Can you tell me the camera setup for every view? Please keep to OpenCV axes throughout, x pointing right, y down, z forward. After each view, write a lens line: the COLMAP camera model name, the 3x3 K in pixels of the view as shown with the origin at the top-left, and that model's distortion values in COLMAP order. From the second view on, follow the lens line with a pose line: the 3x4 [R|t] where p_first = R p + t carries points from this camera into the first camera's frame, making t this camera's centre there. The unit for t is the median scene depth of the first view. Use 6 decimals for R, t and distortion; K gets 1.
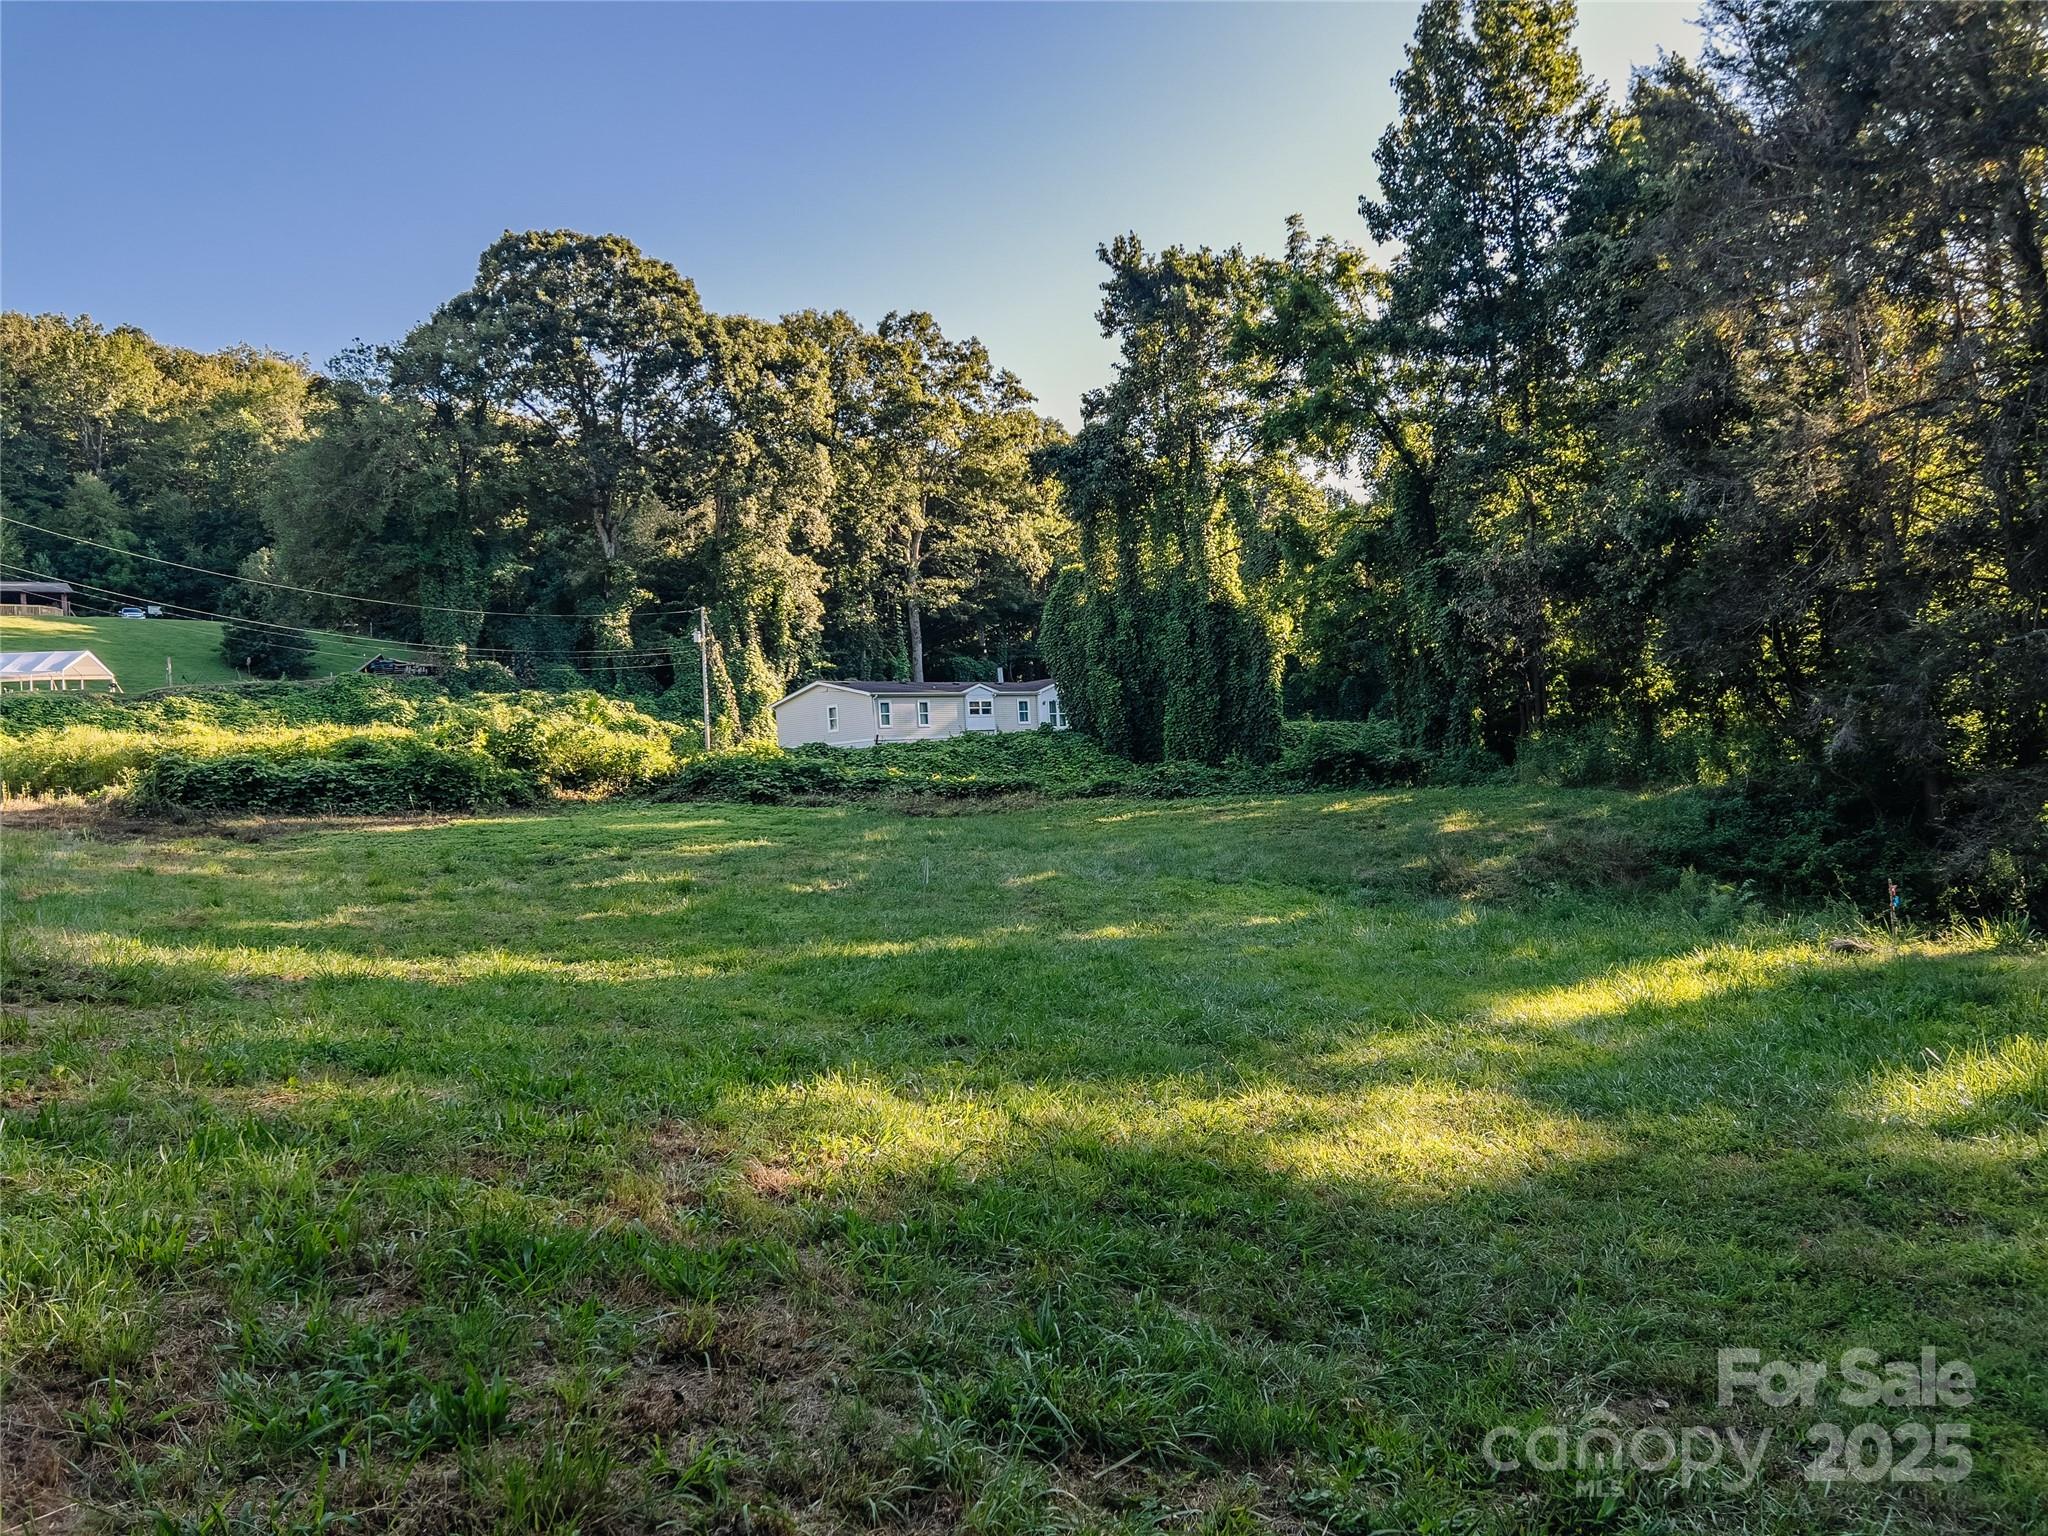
lens RADIAL K [[1550.1, 0, 1053.8], [0, 1550.1, 768.9], [0, 0, 1]] dist [0.056511, -0.059726]
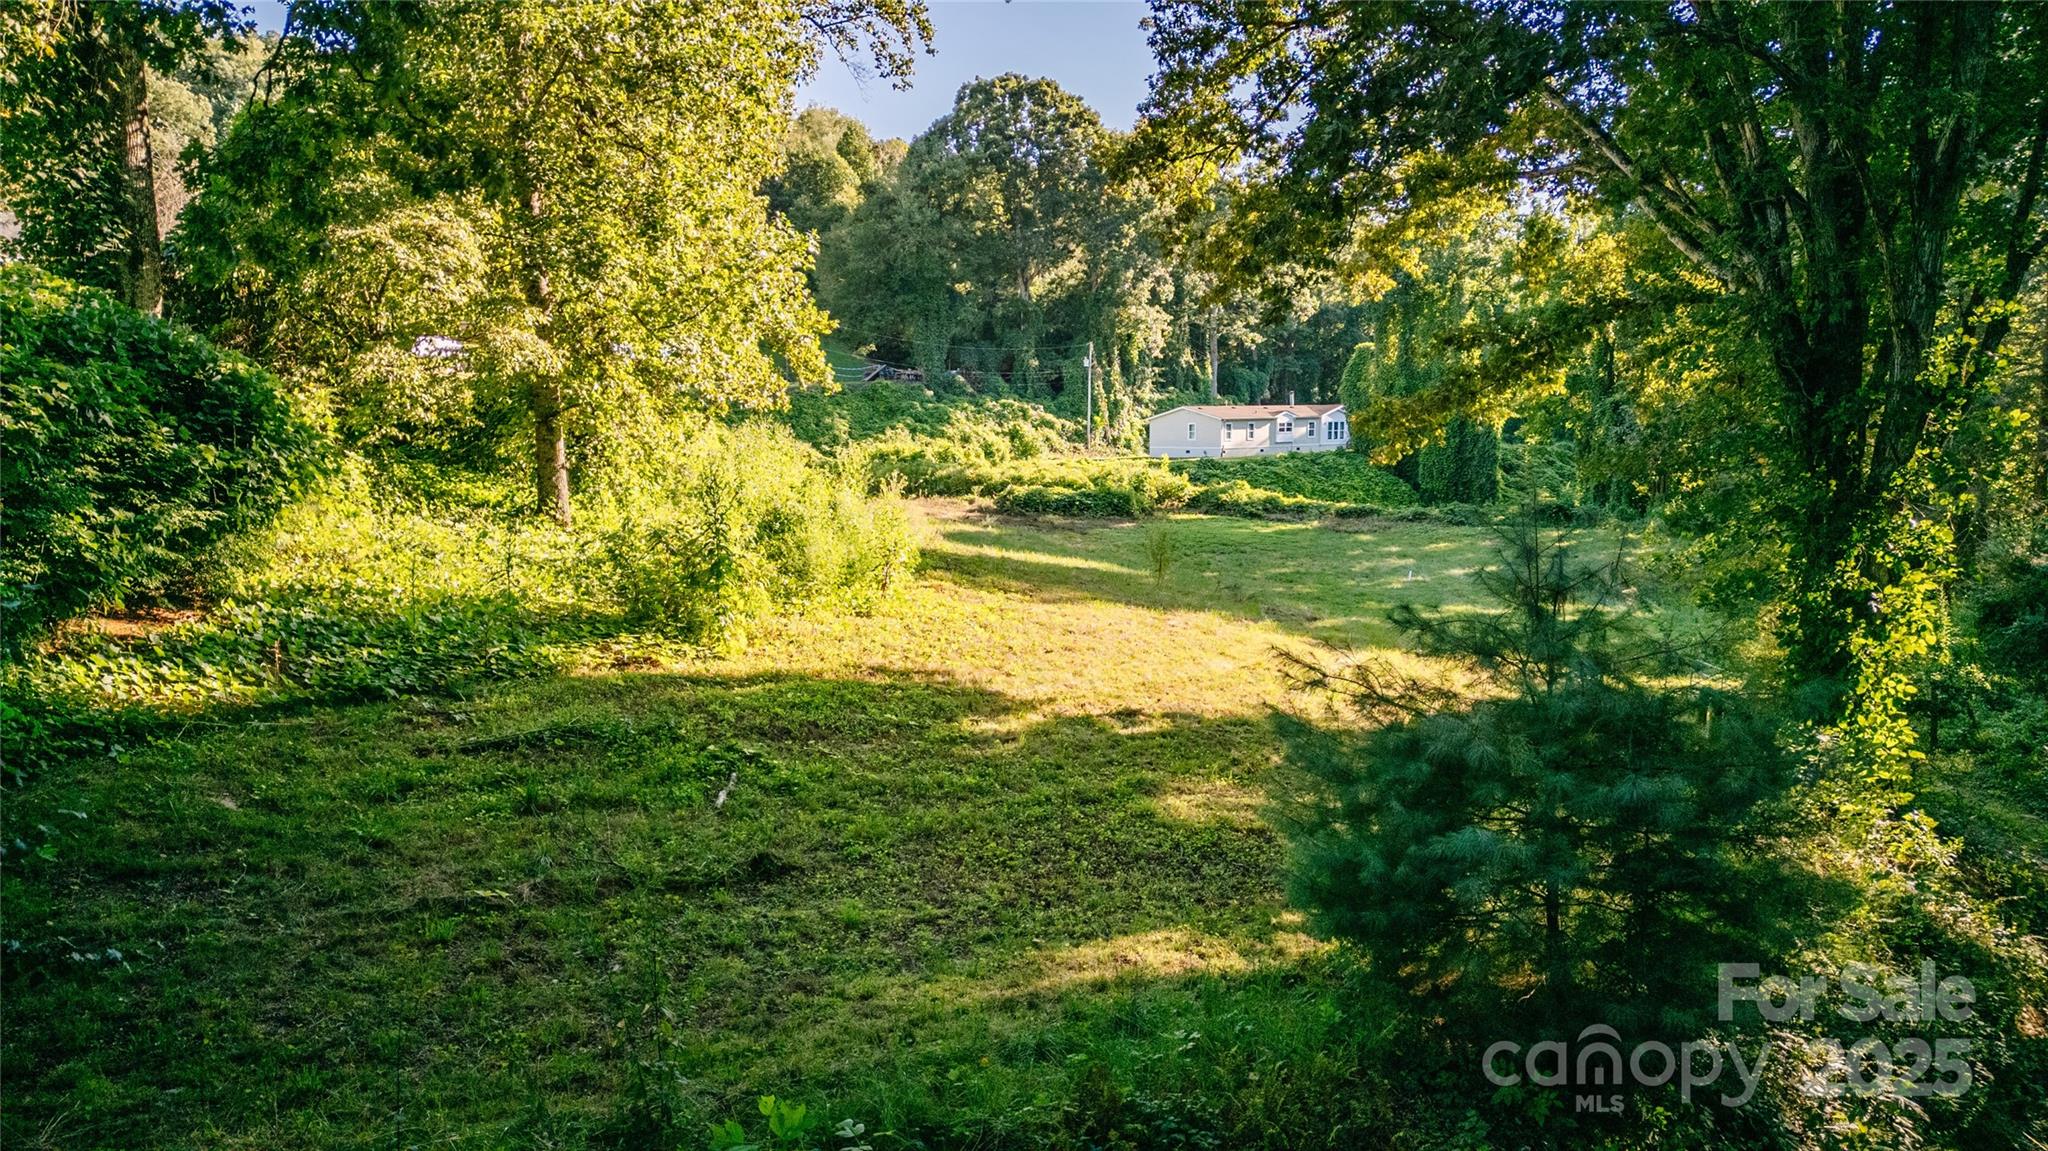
lens RADIAL K [[1453.4, 0, 1021.3], [0, 1453.4, 571.1], [0, 0, 1]] dist [0.073313, -0.068074]
pose [[0.991268, 0.073040, -0.109782, -0.151523], [-0.059259, 0.990518, 0.123944, -0.068816], [0.117794, -0.116356, 0.986198, -0.491296]]
